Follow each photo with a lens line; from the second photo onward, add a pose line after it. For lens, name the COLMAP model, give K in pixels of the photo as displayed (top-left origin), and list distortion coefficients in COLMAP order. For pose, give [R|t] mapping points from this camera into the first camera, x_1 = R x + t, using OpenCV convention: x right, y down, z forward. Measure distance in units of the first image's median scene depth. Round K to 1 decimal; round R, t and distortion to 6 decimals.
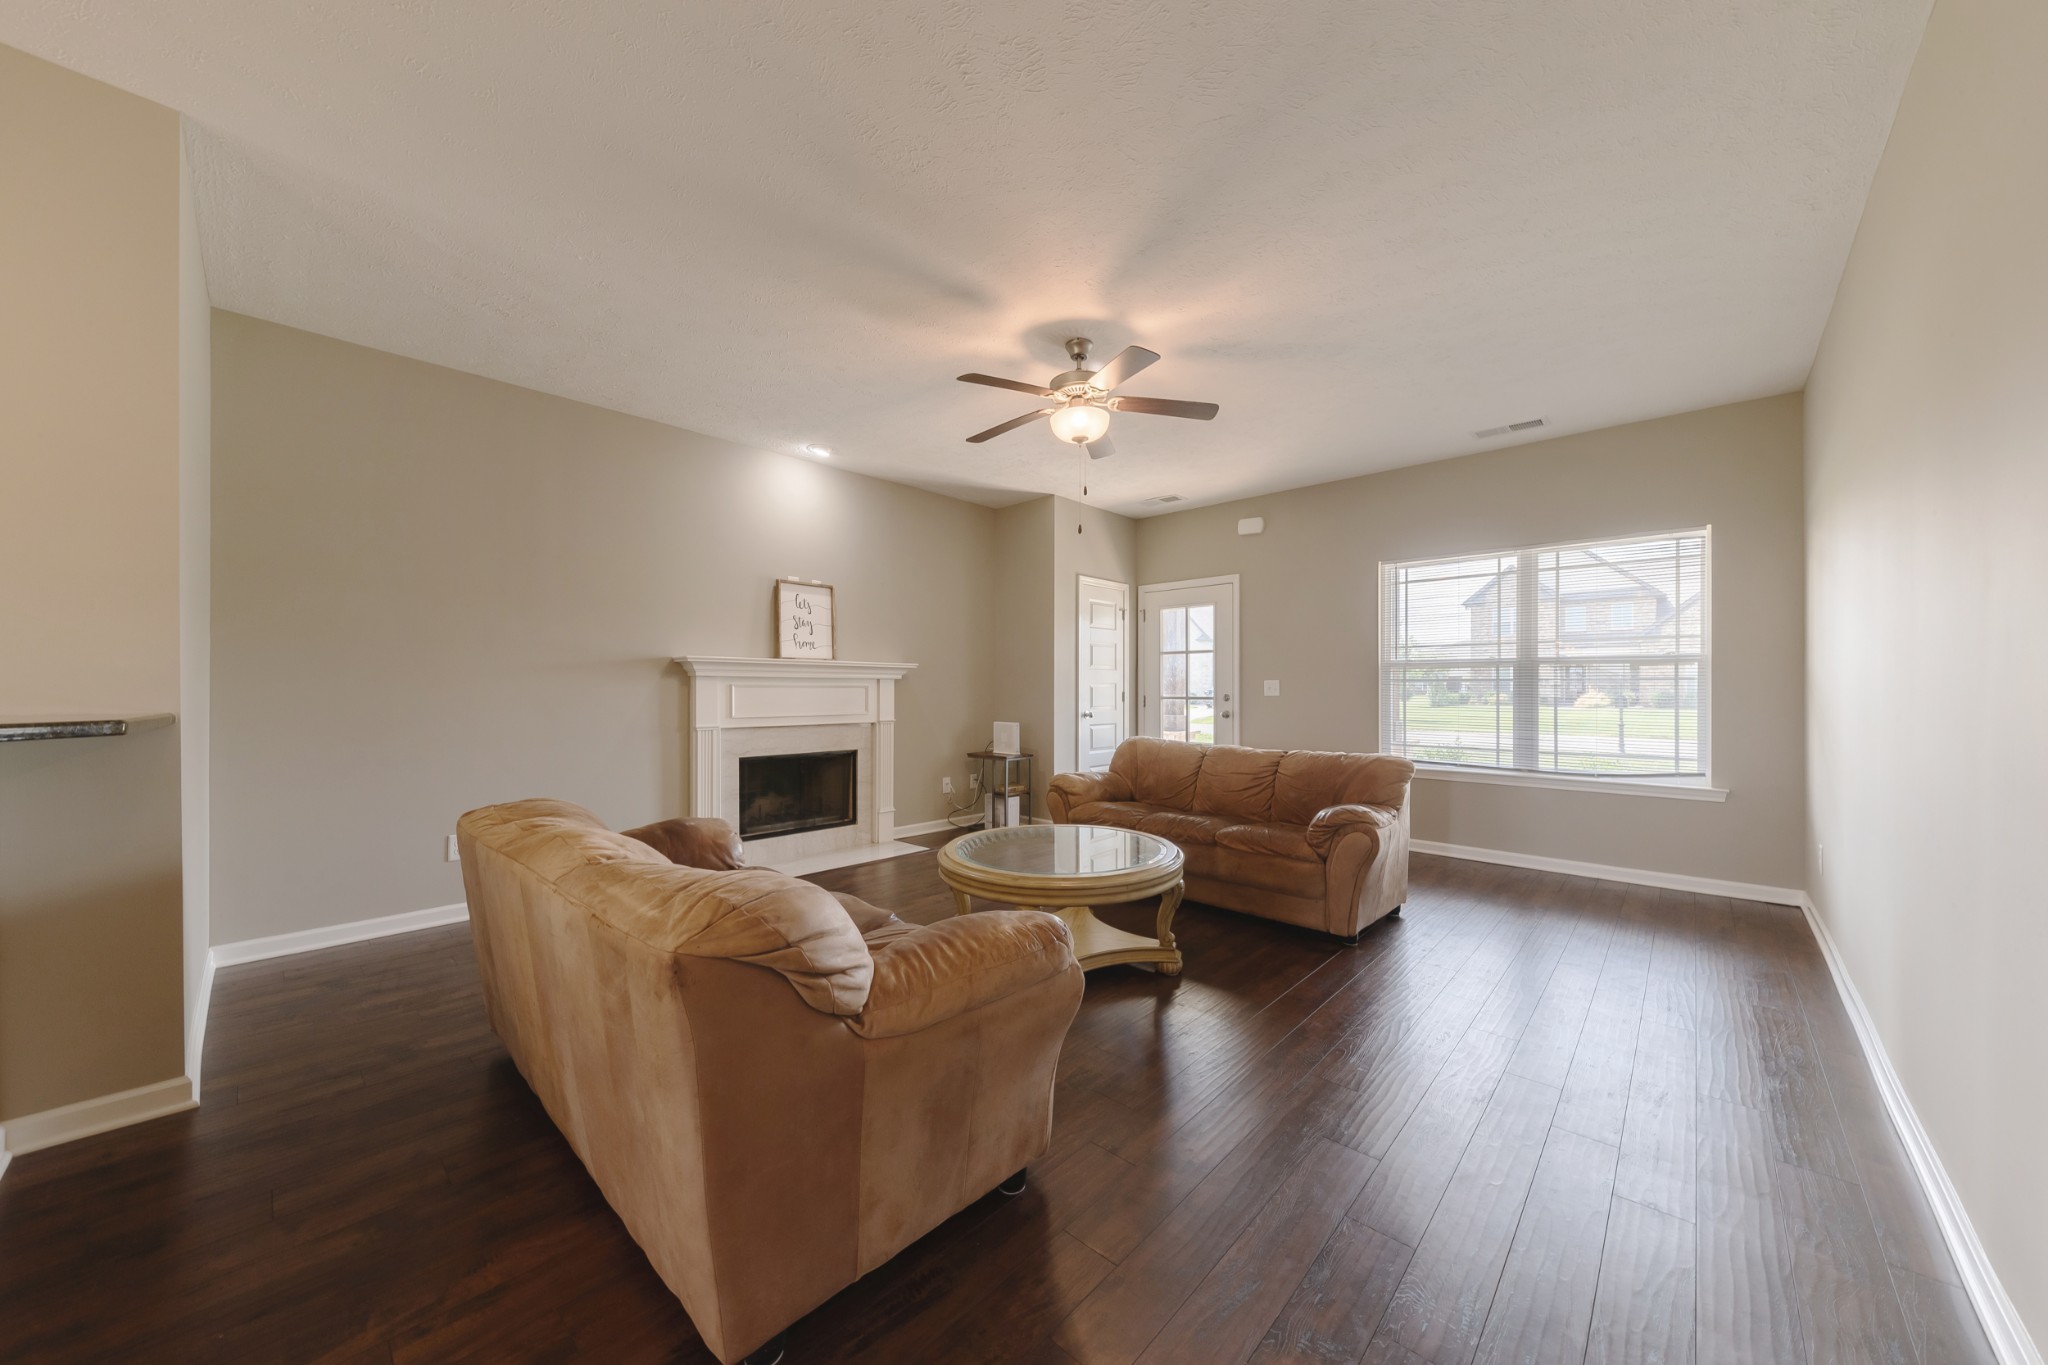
lens RADIAL K [[709.7, 0, 1024.0], [0, 709.7, 682.5], [0, 0, 1]] dist [-0.000297, -0.000272]
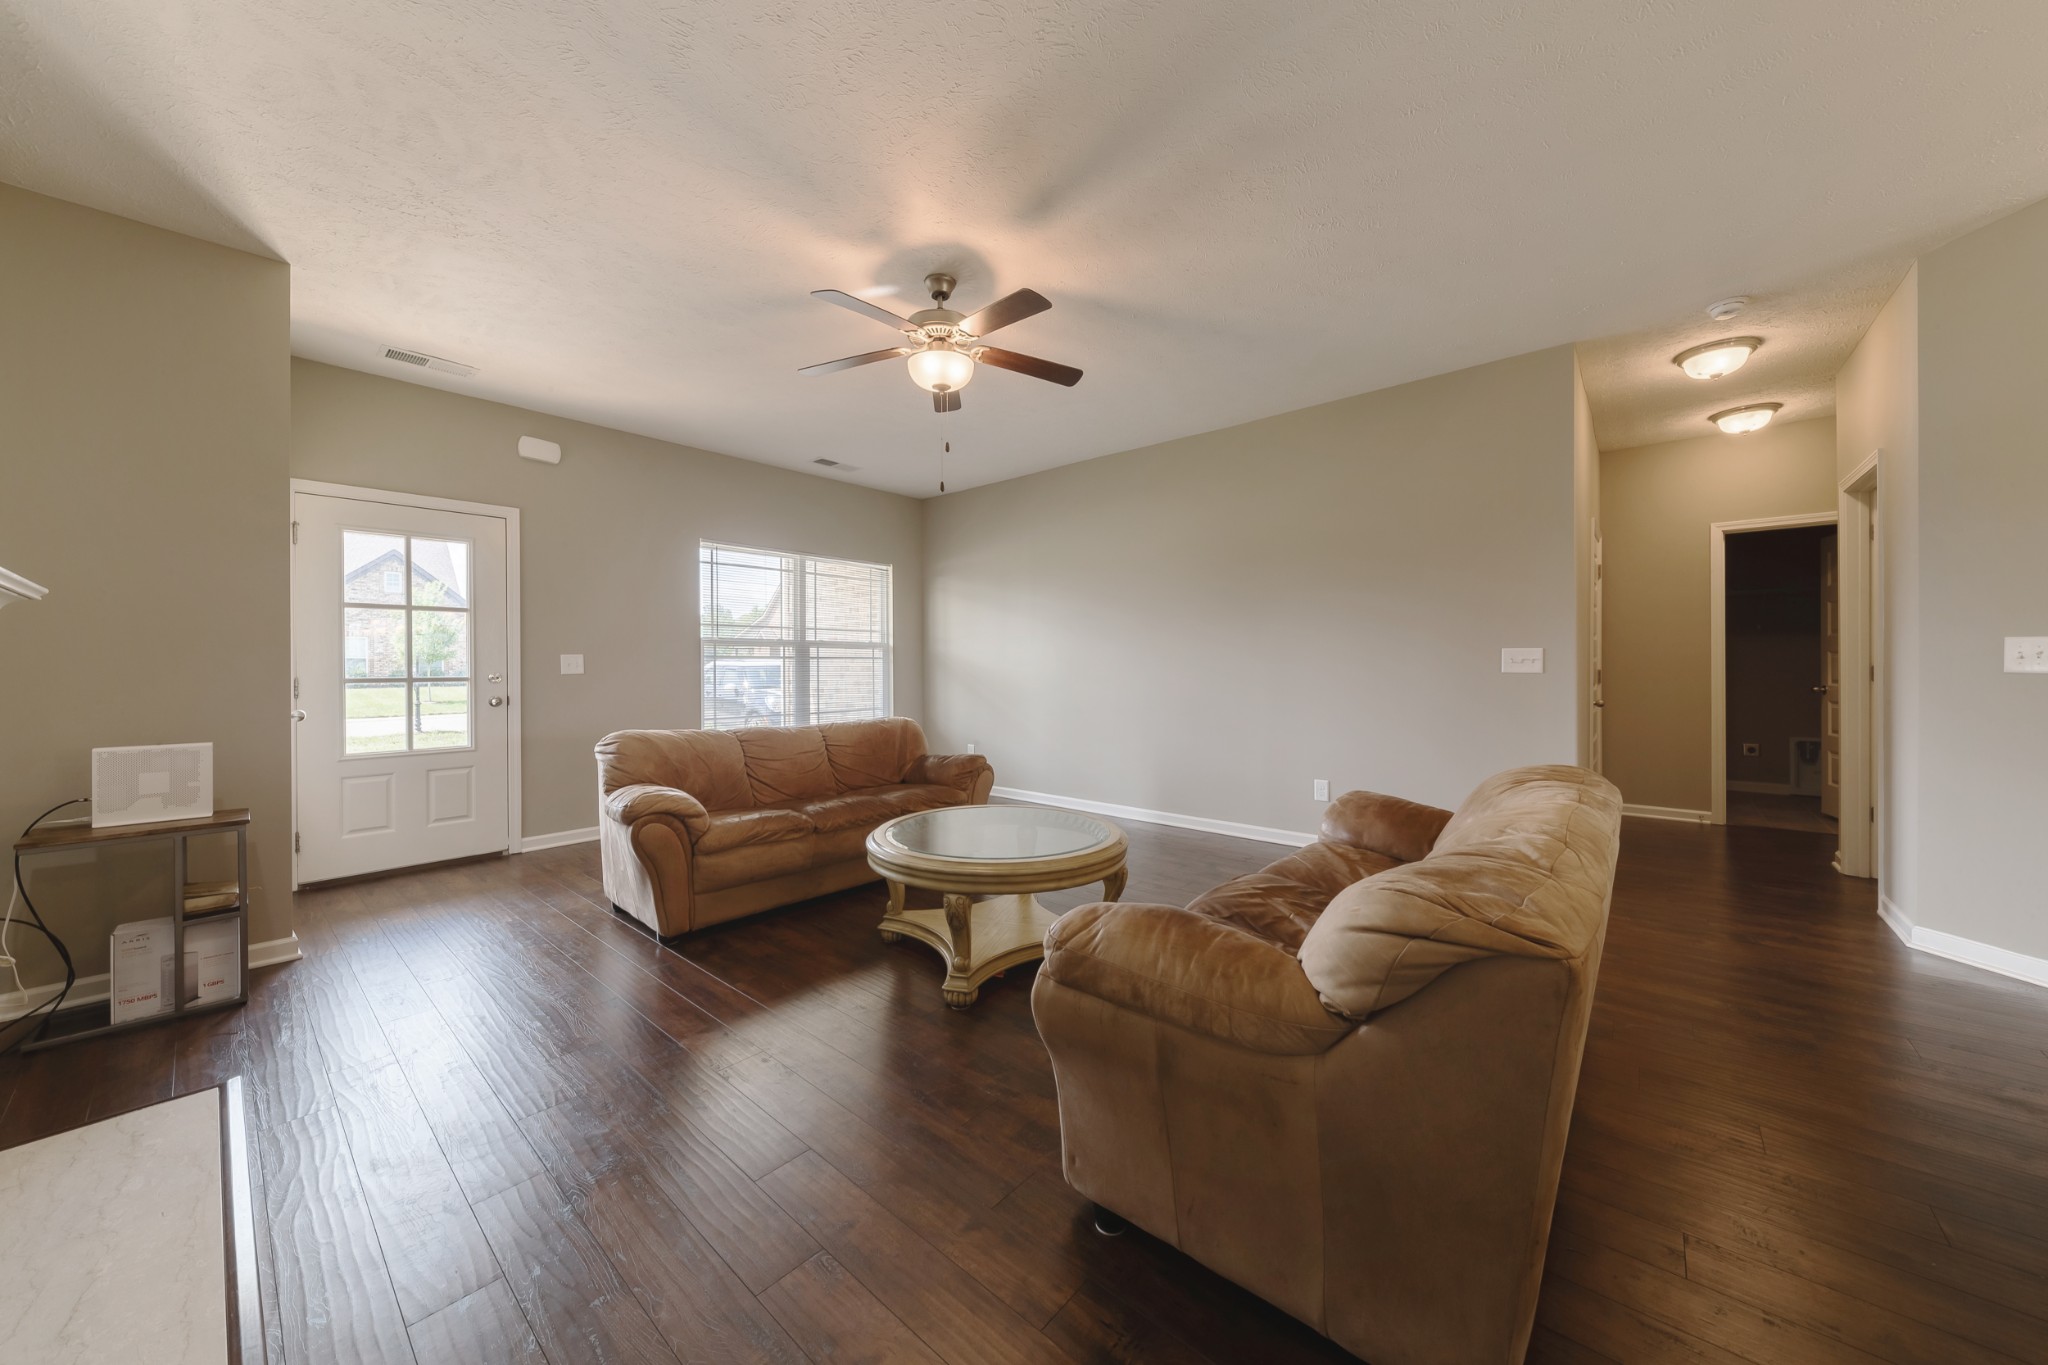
lens RADIAL K [[720.4, 0, 1024.0], [0, 720.4, 682.5], [0, 0, 1]] dist [0.006768, -0.000043]
pose [[-0.053446, -0.020880, 0.998352, -0.616807], [-0.001617, 0.999782, 0.020823, 0.013248], [-0.998569, -0.000502, -0.053468, 0.674048]]
